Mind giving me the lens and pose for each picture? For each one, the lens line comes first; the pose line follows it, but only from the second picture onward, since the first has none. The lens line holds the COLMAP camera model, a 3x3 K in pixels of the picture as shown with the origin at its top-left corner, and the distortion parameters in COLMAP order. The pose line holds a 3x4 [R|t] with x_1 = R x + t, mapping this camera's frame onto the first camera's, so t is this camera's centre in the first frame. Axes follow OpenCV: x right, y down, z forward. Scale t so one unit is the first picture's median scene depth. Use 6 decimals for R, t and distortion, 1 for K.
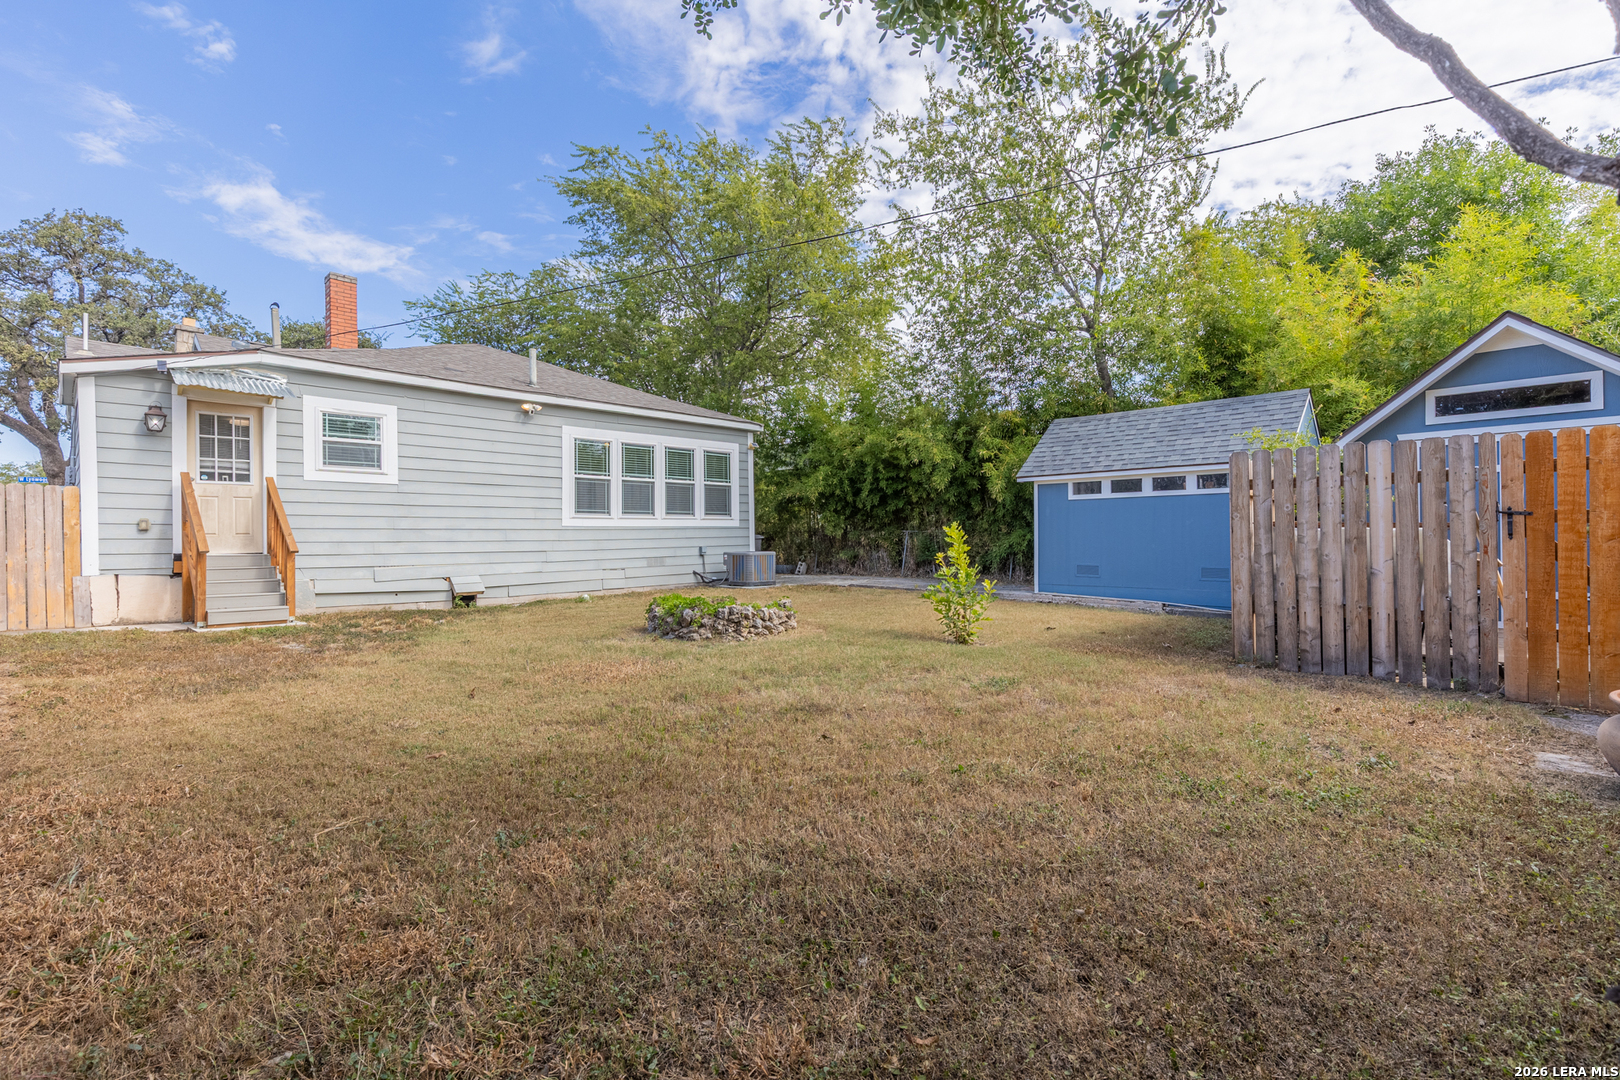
lens RADIAL K [[727.7, 0, 814.0], [0, 727.7, 538.2], [0, 0, 1]] dist [0.005605, -0.000348]
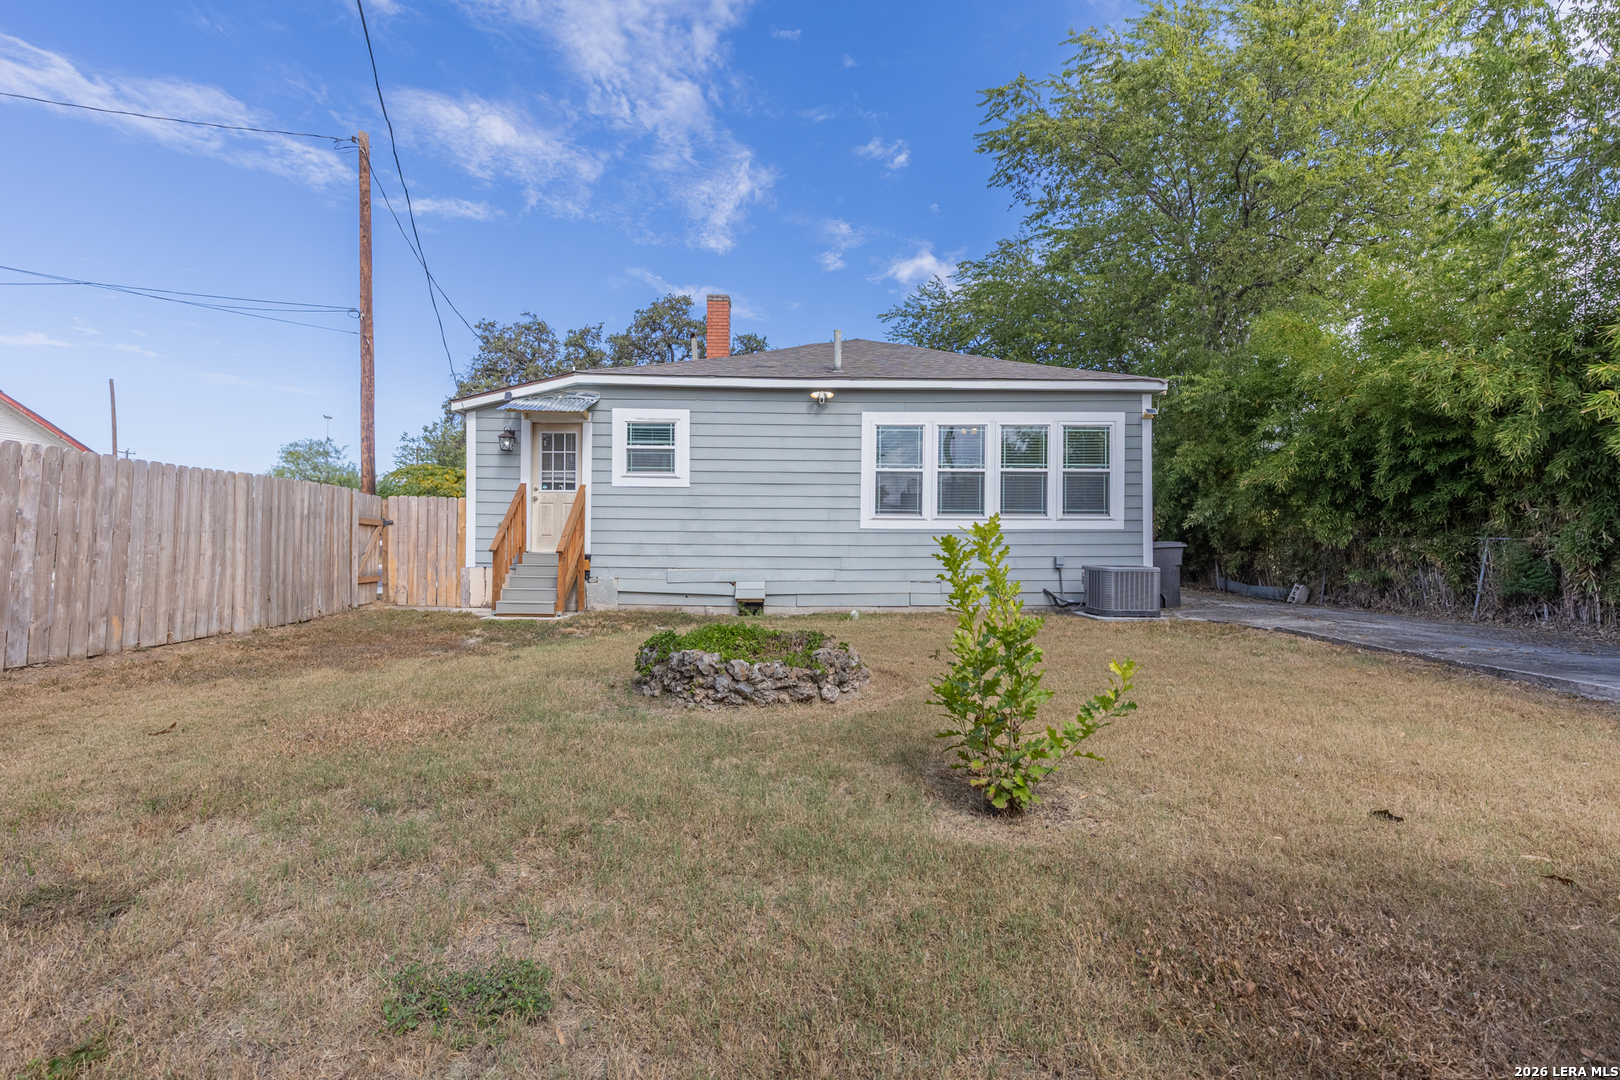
lens RADIAL K [[742.0, 0, 812.8], [0, 742.0, 537.4], [0, 0, 1]] dist [0.006111, 0.000111]
pose [[0.706889, 0.007223, -0.707288, 0.274913], [-0.012564, 0.999918, -0.002346, -0.004325], [0.707213, 0.010545, 0.706922, 0.397109]]
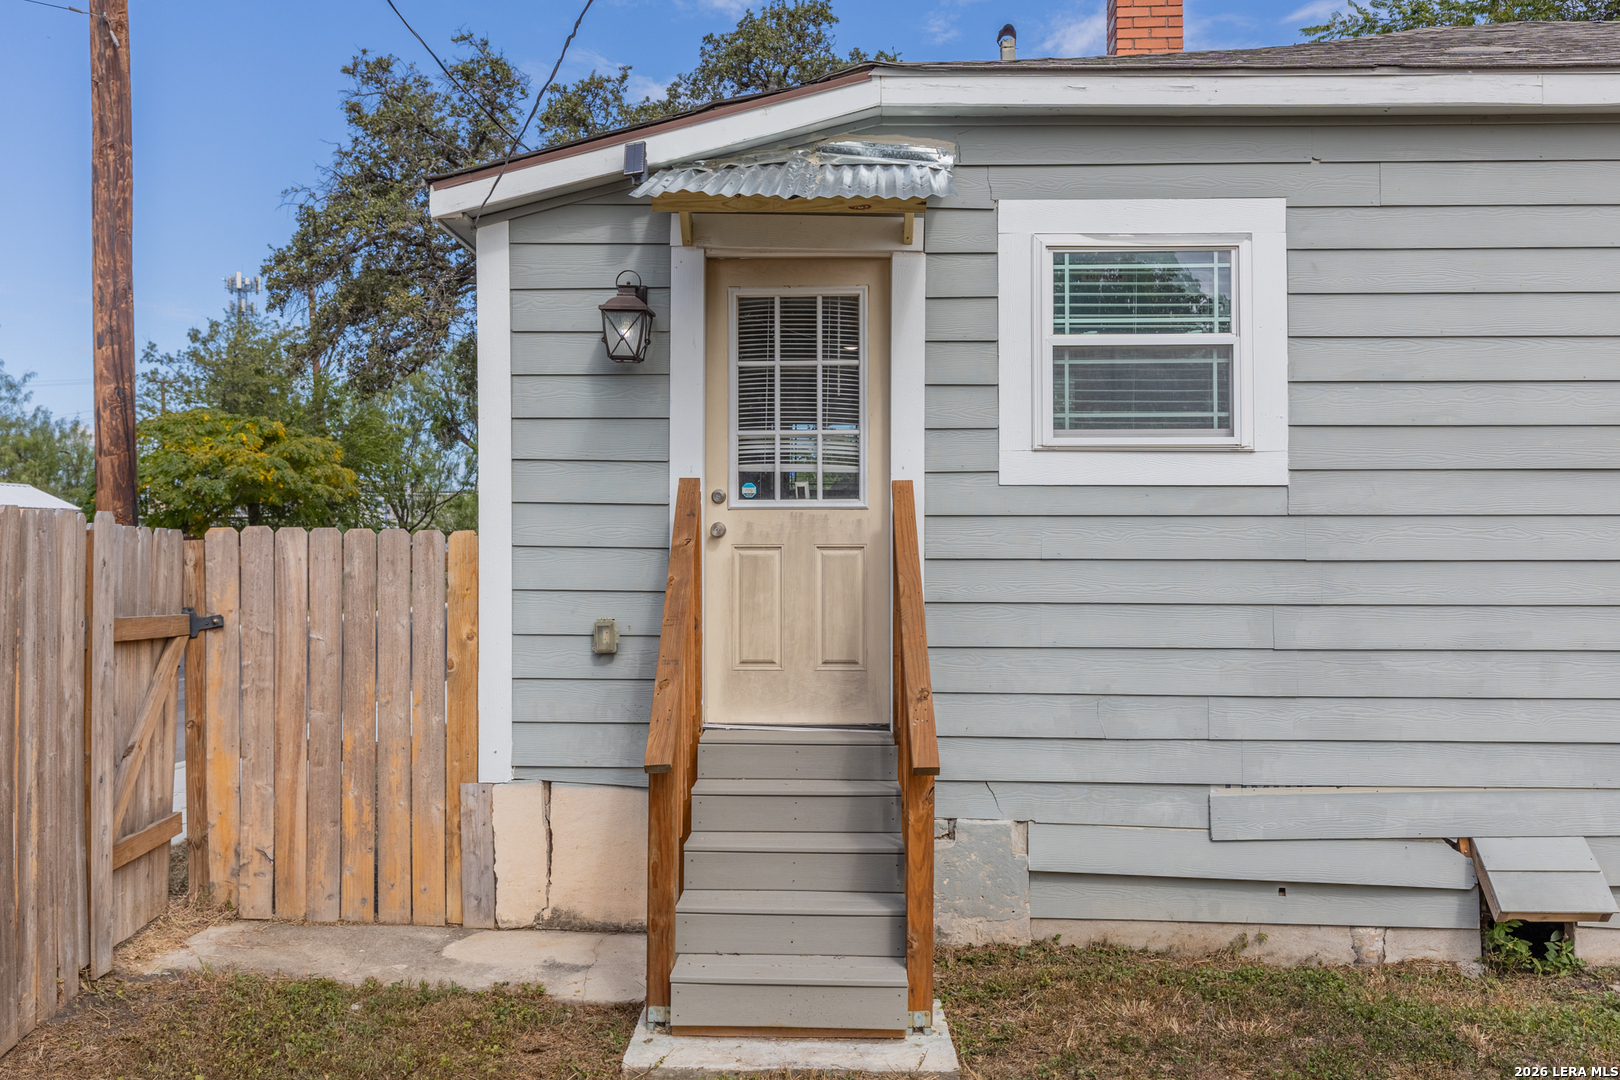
lens RADIAL K [[1421.6, 0, 810.2], [0, 1421.6, 534.4], [0, 0, 1]] dist [0.004489, 0.010779]
pose [[0.665649, -0.001584, -0.746263, -0.293556], [-0.005573, 0.999959, -0.007093, -0.050922], [0.746244, 0.008880, 0.665614, 0.514169]]
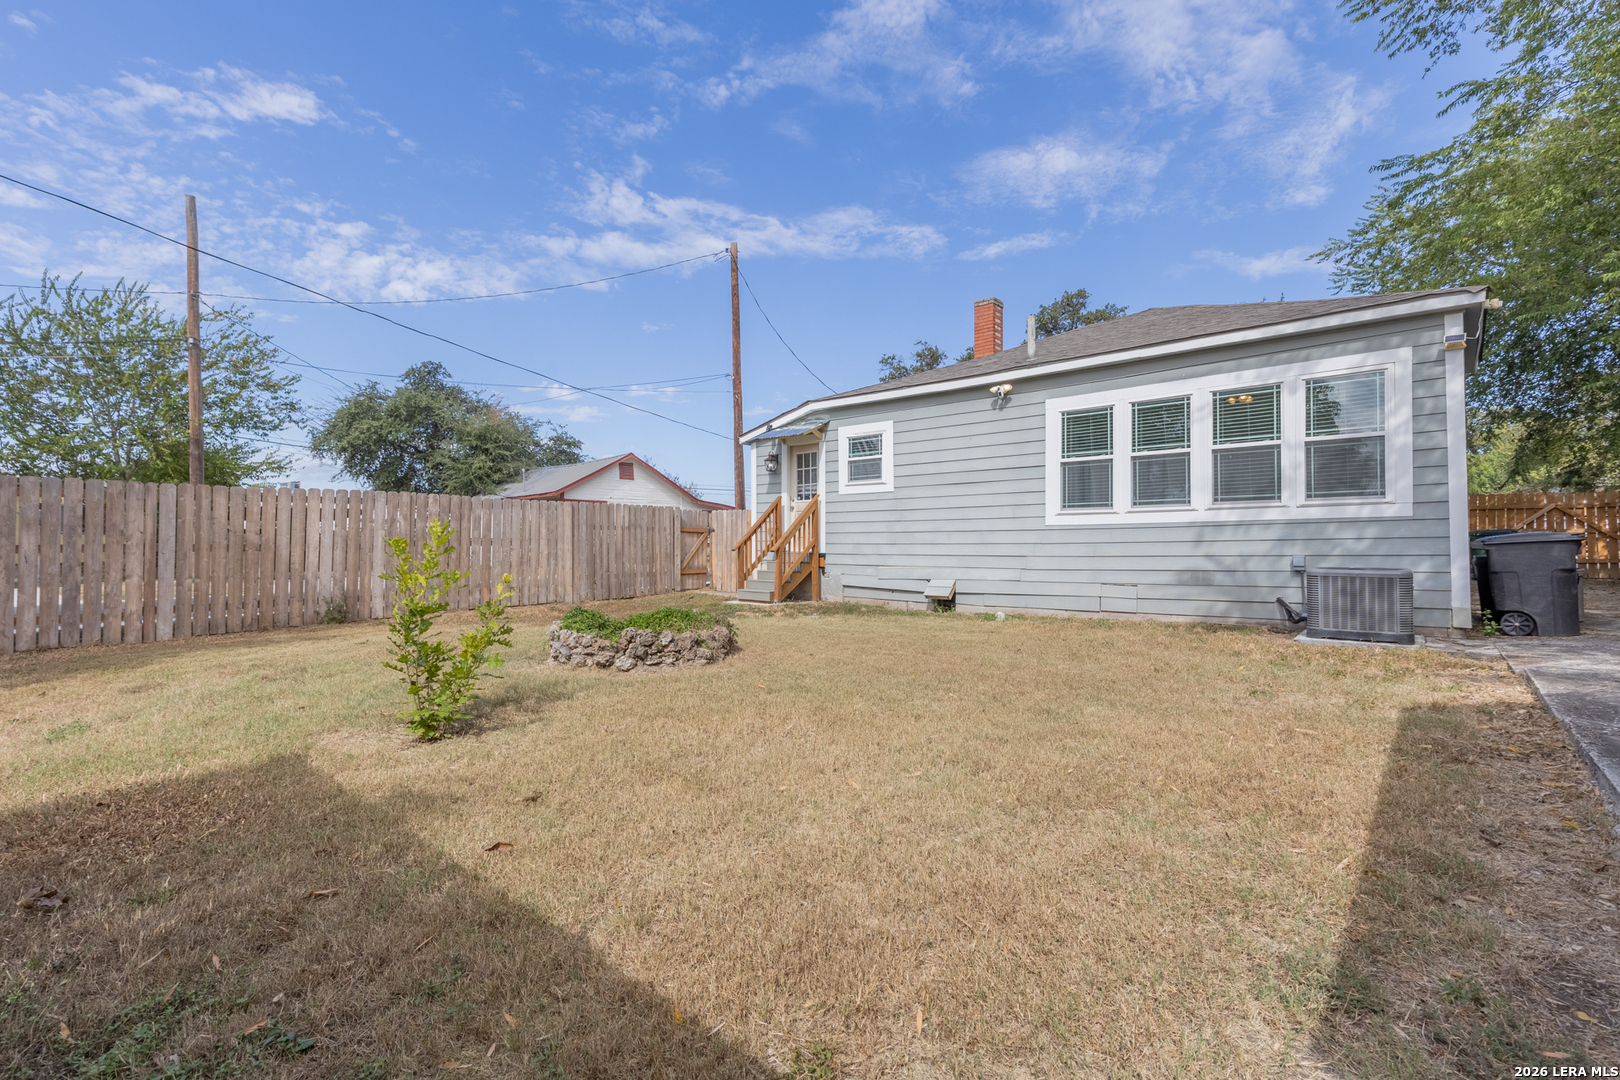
lens RADIAL K [[723.0, 0, 812.4], [0, 723.0, 531.5], [0, 0, 1]] dist [0.001218, 0.000016]
pose [[0.058015, -0.009162, -0.998274, 0.506095], [0.003419, 0.999954, -0.008978, -0.004388], [0.998310, -0.002893, 0.058044, 0.814892]]
